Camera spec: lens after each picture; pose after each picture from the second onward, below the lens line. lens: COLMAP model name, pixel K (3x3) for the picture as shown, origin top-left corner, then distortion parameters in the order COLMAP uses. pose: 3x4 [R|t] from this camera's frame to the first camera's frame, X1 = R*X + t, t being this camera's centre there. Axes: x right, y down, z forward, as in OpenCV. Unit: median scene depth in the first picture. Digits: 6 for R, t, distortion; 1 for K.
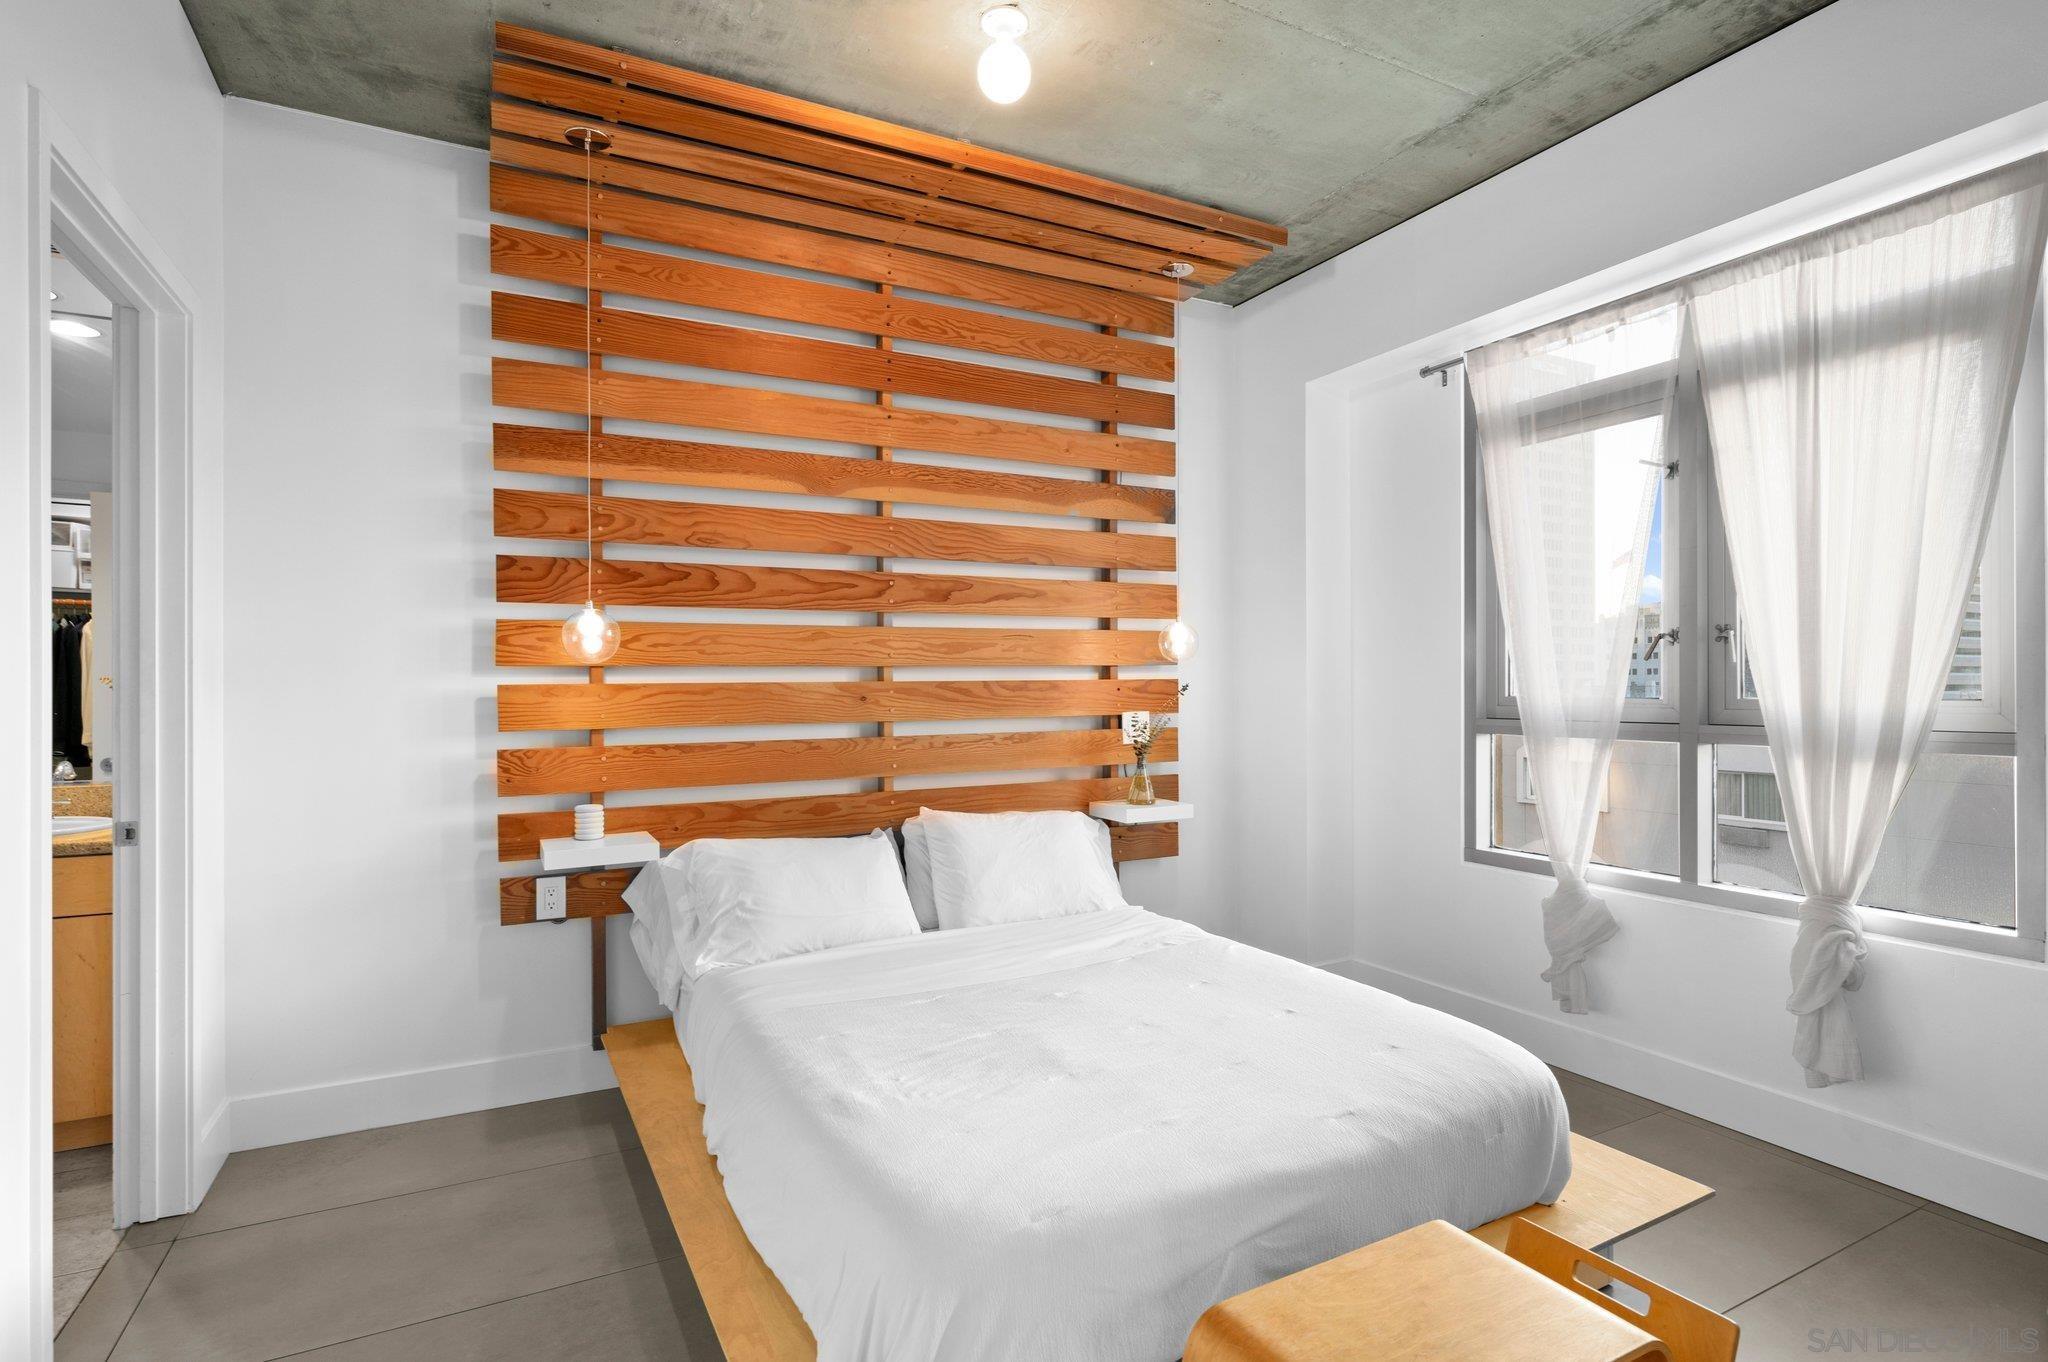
lens RADIAL K [[1010.6, 0, 1024.0], [0, 1010.6, 681.0], [0, 0, 1]] dist [0.000957, 0.000258]
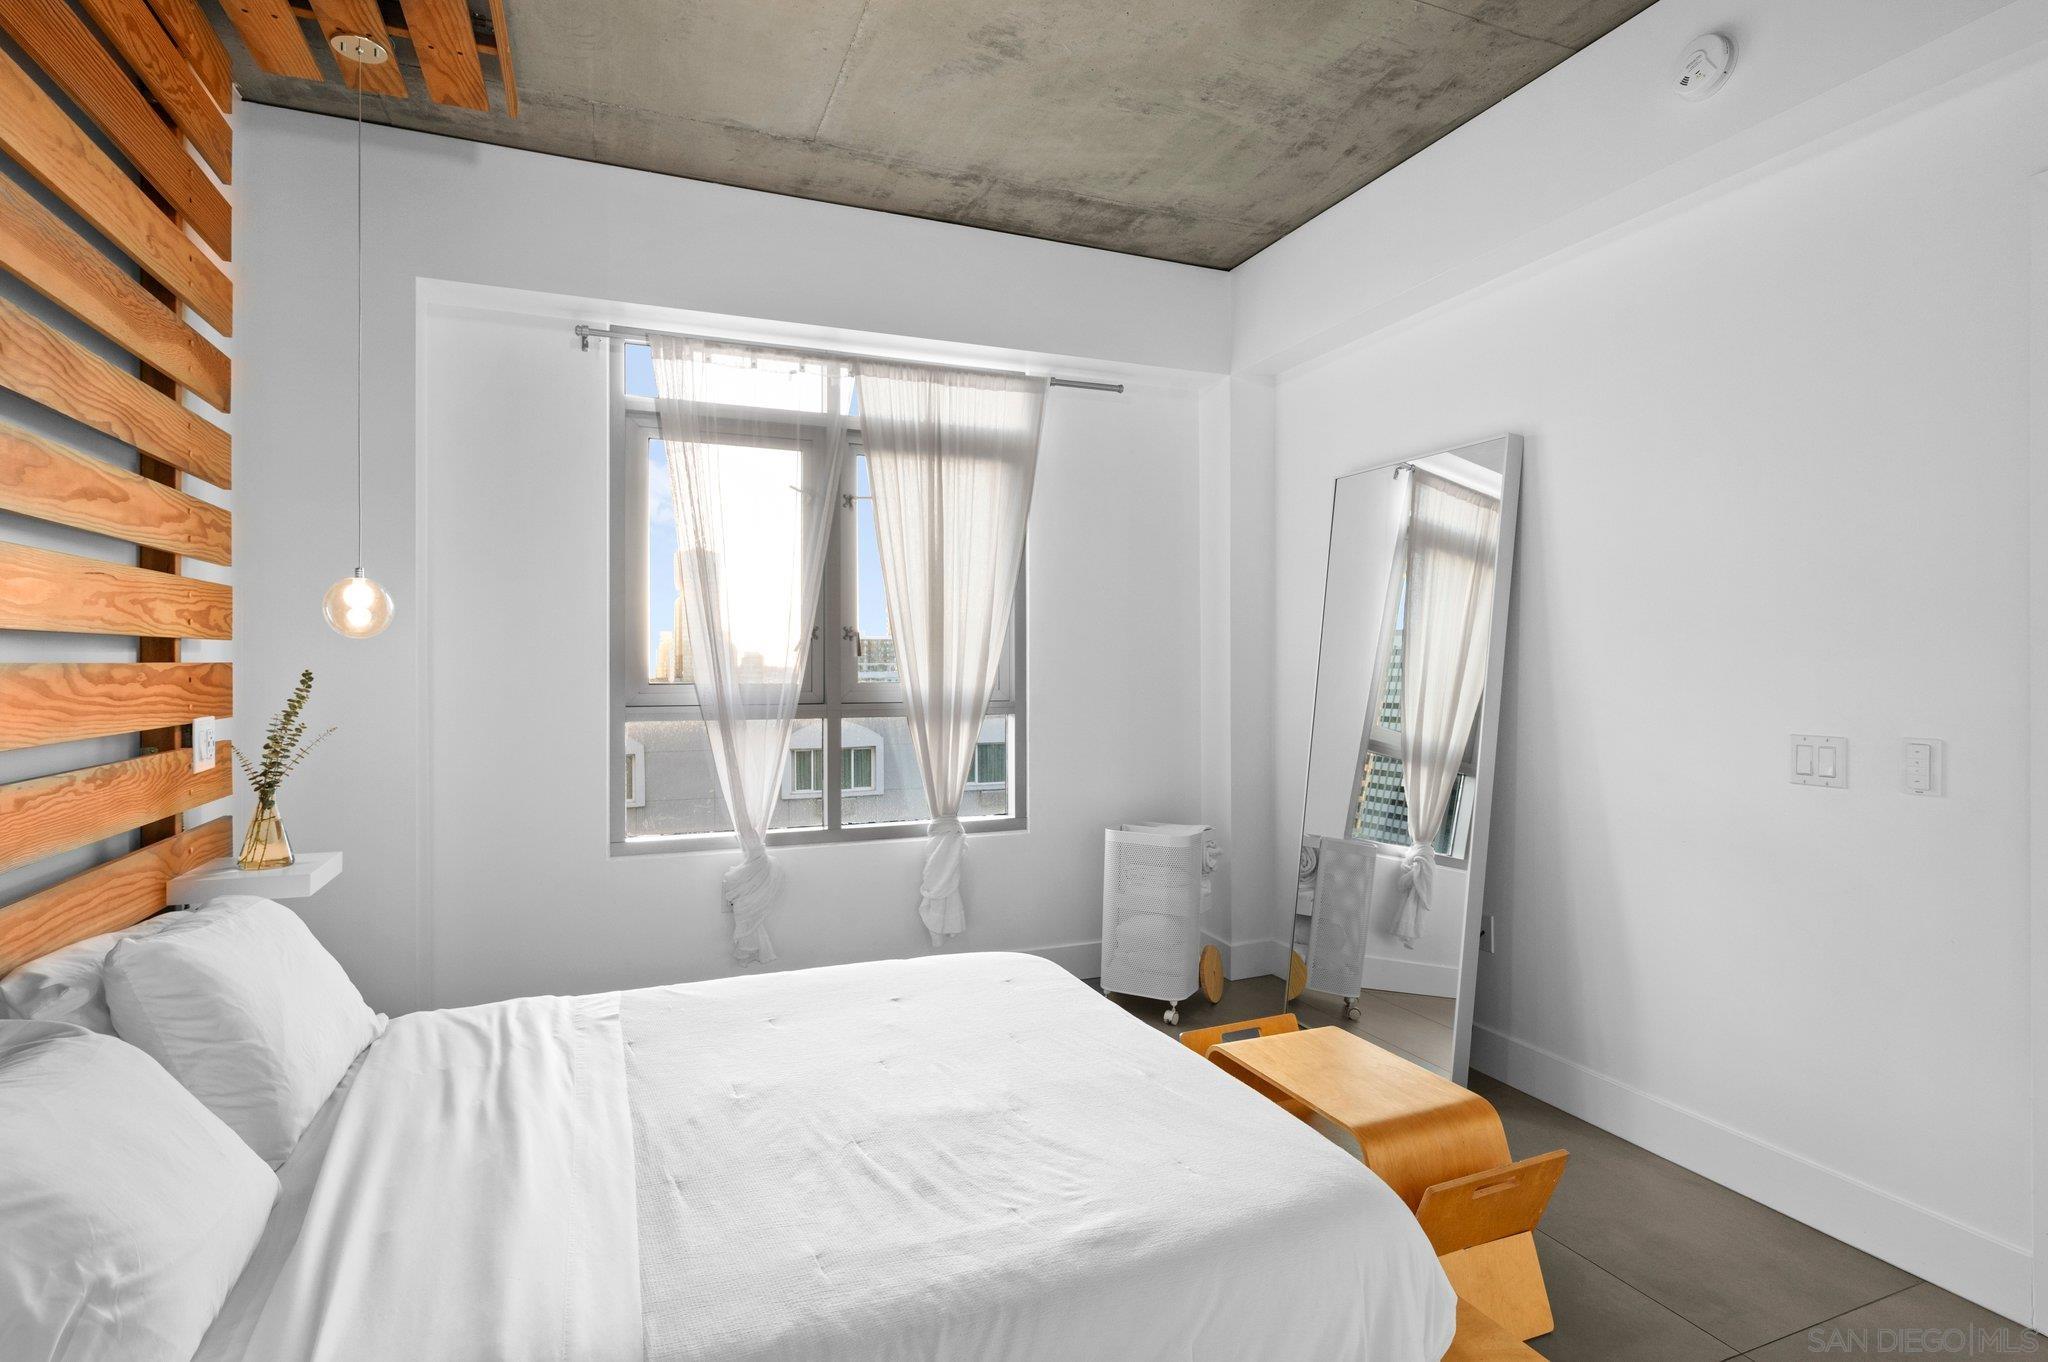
lens RADIAL K [[1029.2, 0, 1013.0], [0, 1029.2, 666.2], [0, 0, 1]] dist [-0.001725, 0.000577]
pose [[0.101182, 0.006522, 0.994847, -0.535967], [-0.003456, 0.999975, -0.006204, 0.002703], [-0.994862, -0.002811, 0.101202, 0.567965]]
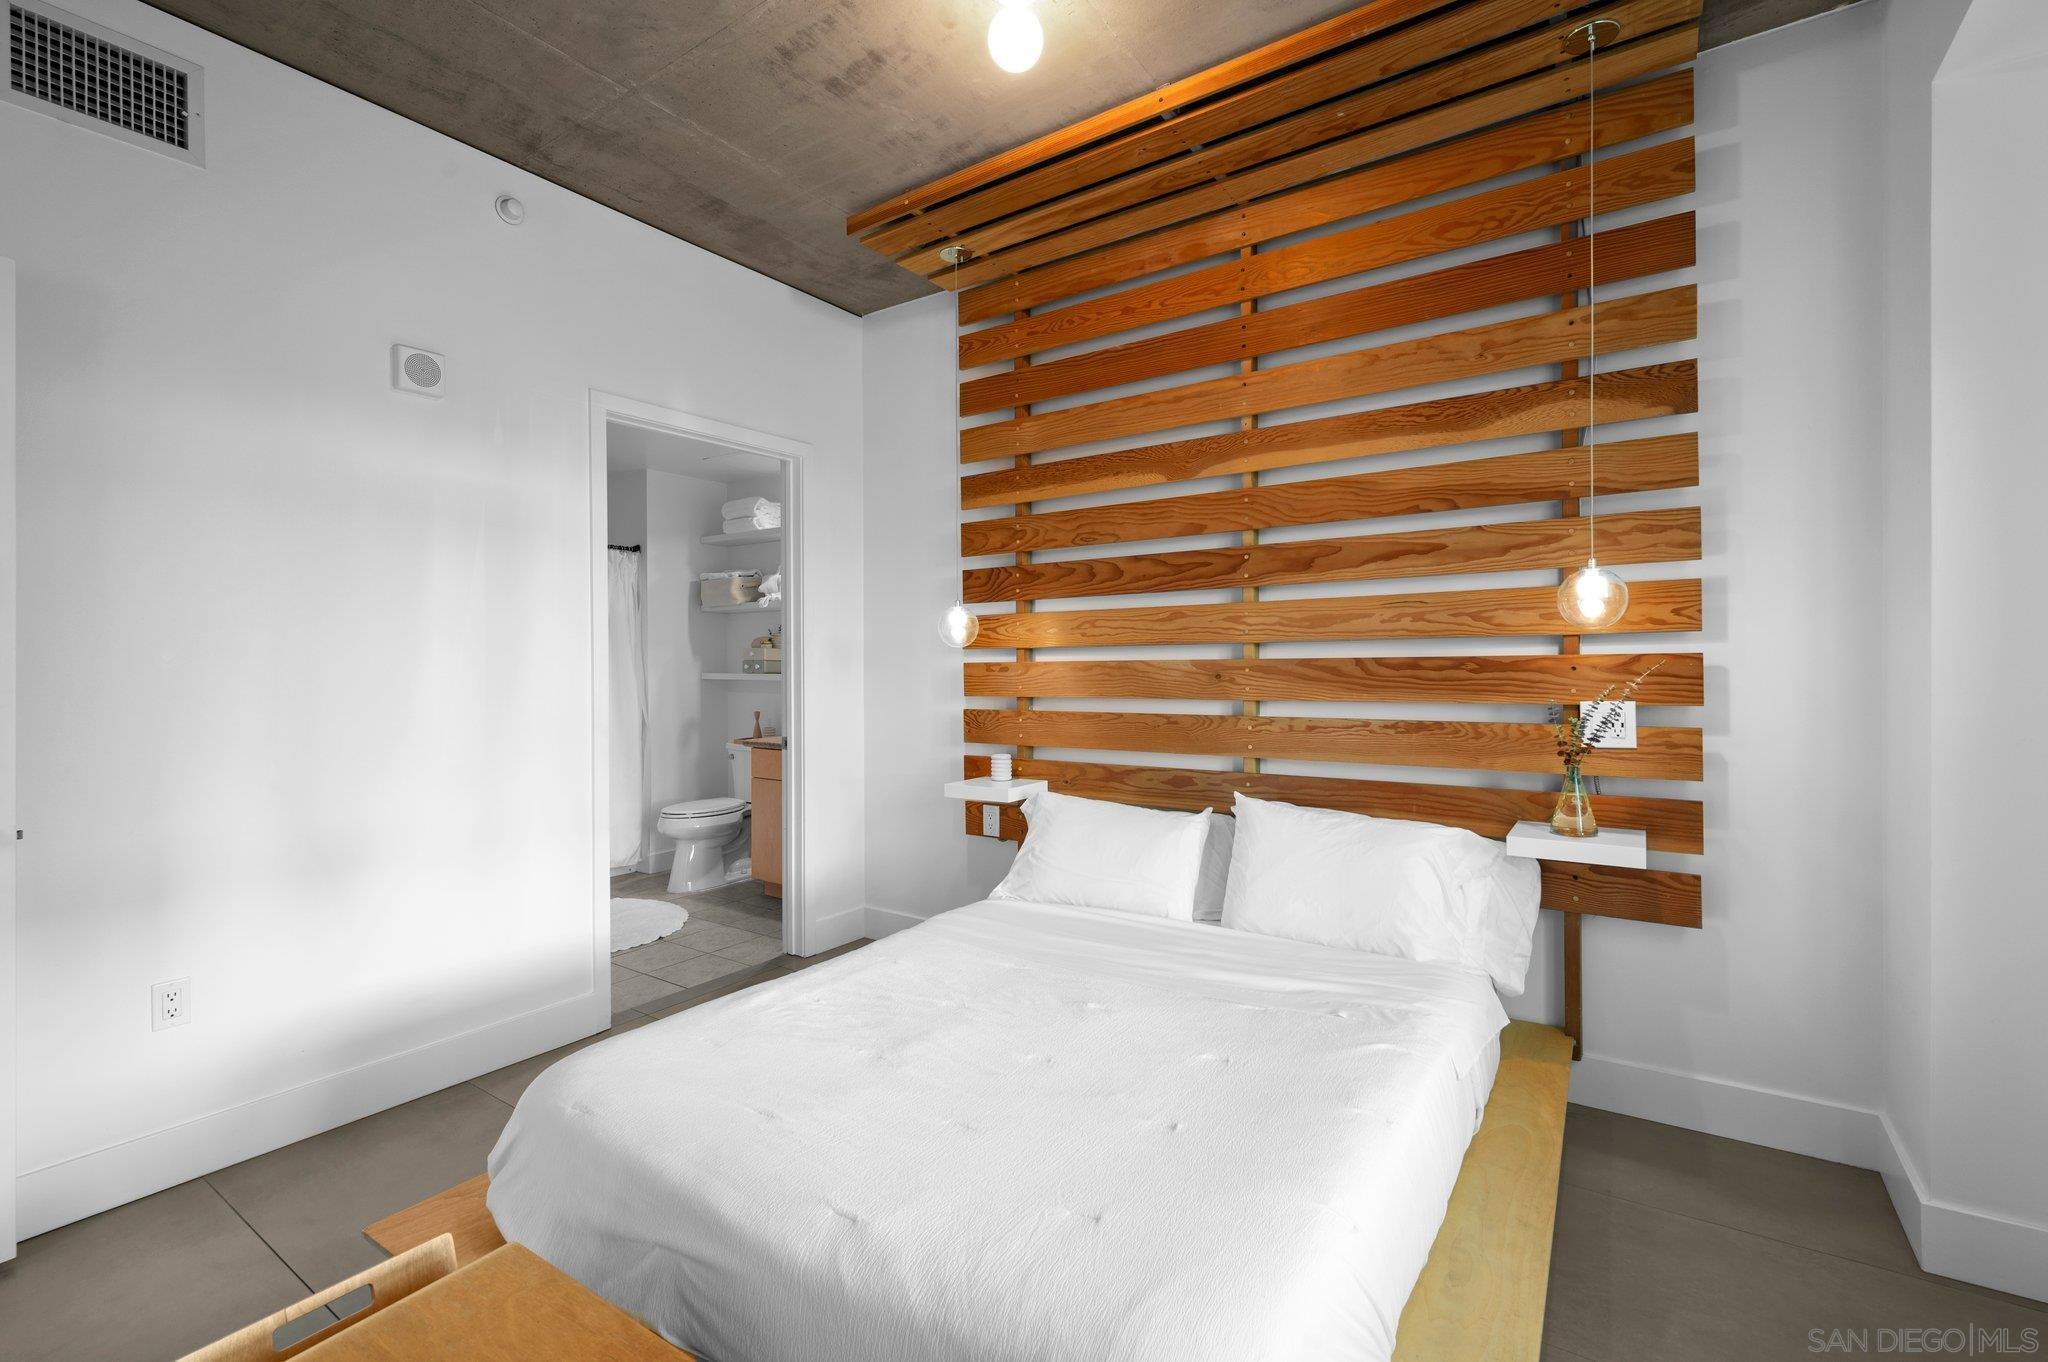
lens RADIAL K [[887.2, 0, 1021.2], [0, 887.2, 661.4], [0, 0, 1]] dist [0.000978, 0.000119]
pose [[0.473652, 0.001910, -0.880710, 0.553893], [0.008370, 0.999943, 0.006670, -0.005053], [0.880672, -0.010531, 0.473609, 0.443465]]
